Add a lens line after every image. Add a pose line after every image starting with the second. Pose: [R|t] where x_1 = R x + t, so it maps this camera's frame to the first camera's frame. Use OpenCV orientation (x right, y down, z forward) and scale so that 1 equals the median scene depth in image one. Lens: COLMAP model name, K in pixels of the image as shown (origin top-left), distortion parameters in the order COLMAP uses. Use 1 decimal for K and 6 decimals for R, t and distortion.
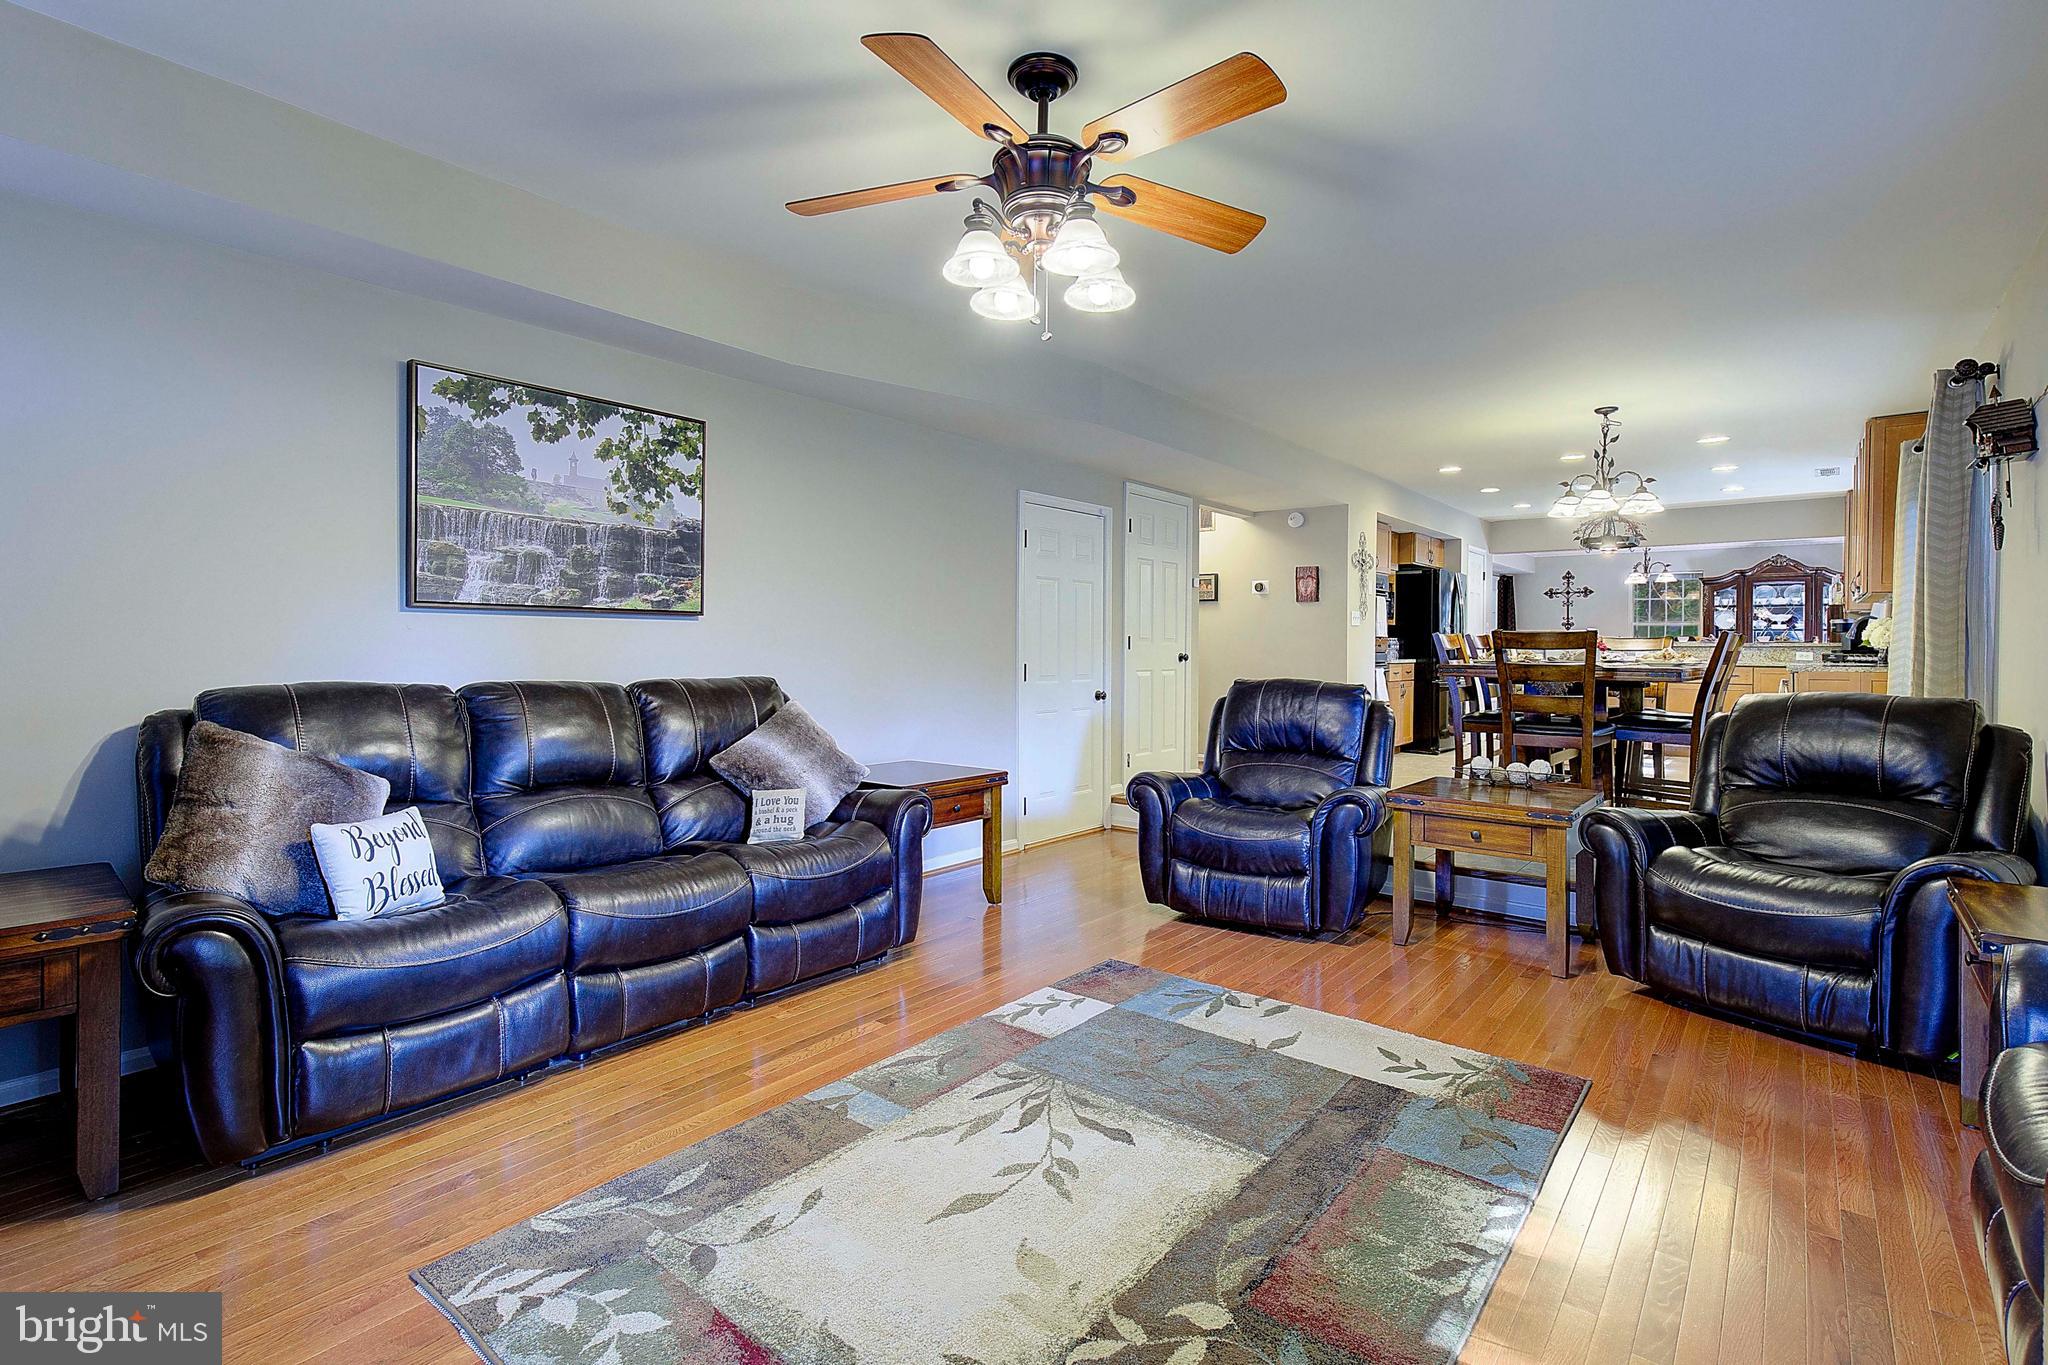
lens RADIAL K [[947.4, 0, 1027.1], [0, 947.4, 650.2], [0, 0, 1]] dist [0.009545, -0.002065]
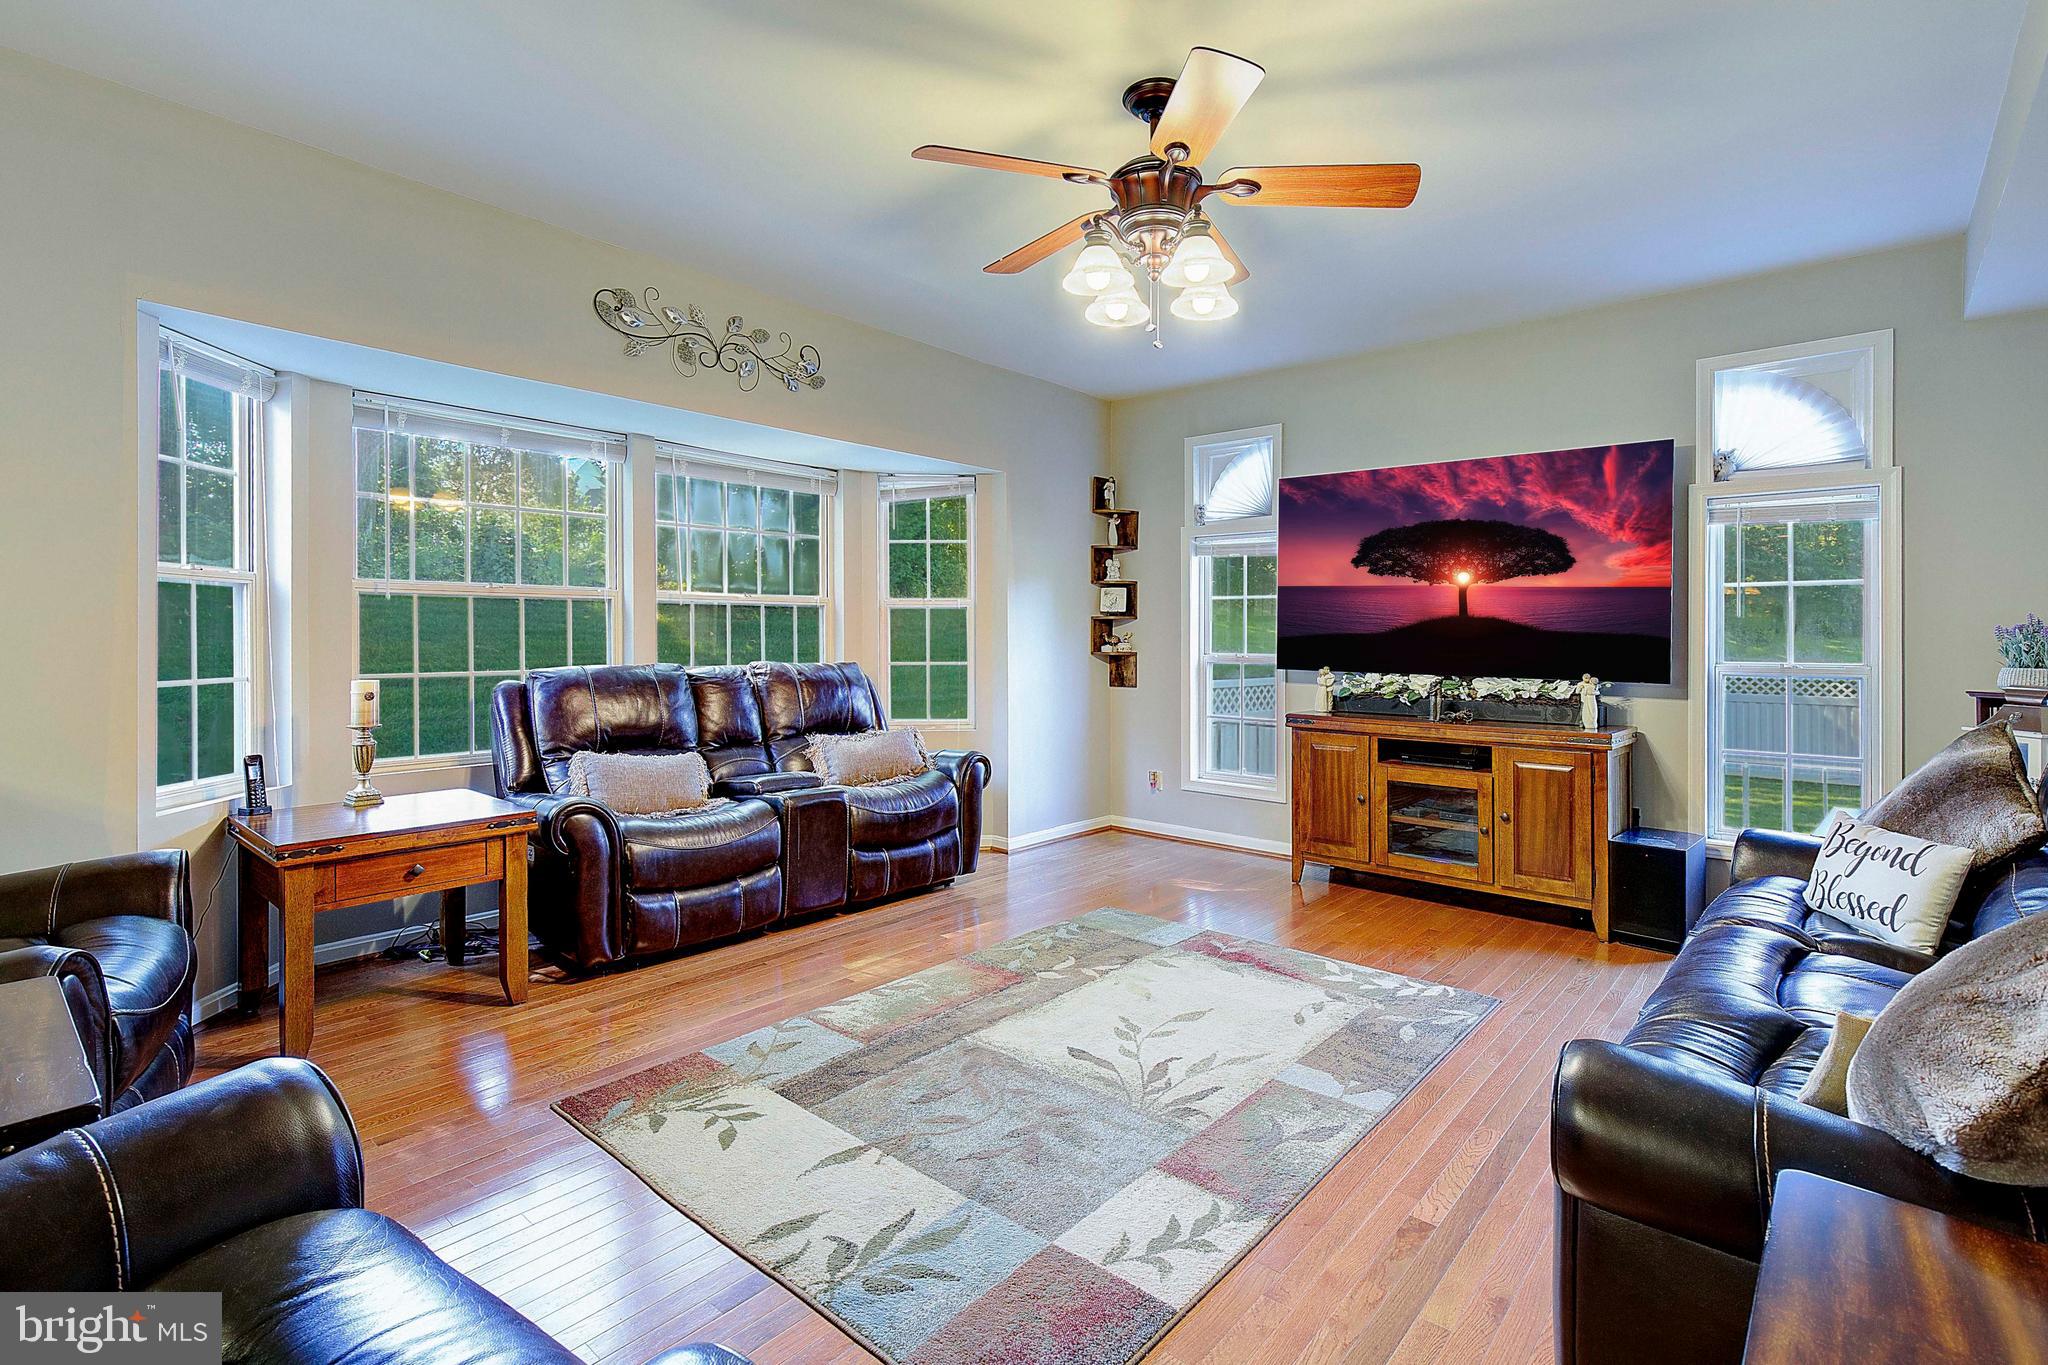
lens RADIAL K [[947.4, 0, 1039.5], [0, 947.4, 629.9], [0, 0, 1]] dist [0.009545, -0.002065]
pose [[-0.999614, -0.011151, 0.025454, 0.096620], [-0.011157, 0.999938, -0.000098, -0.005986], [-0.025451, -0.000382, -0.999676, 1.710769]]
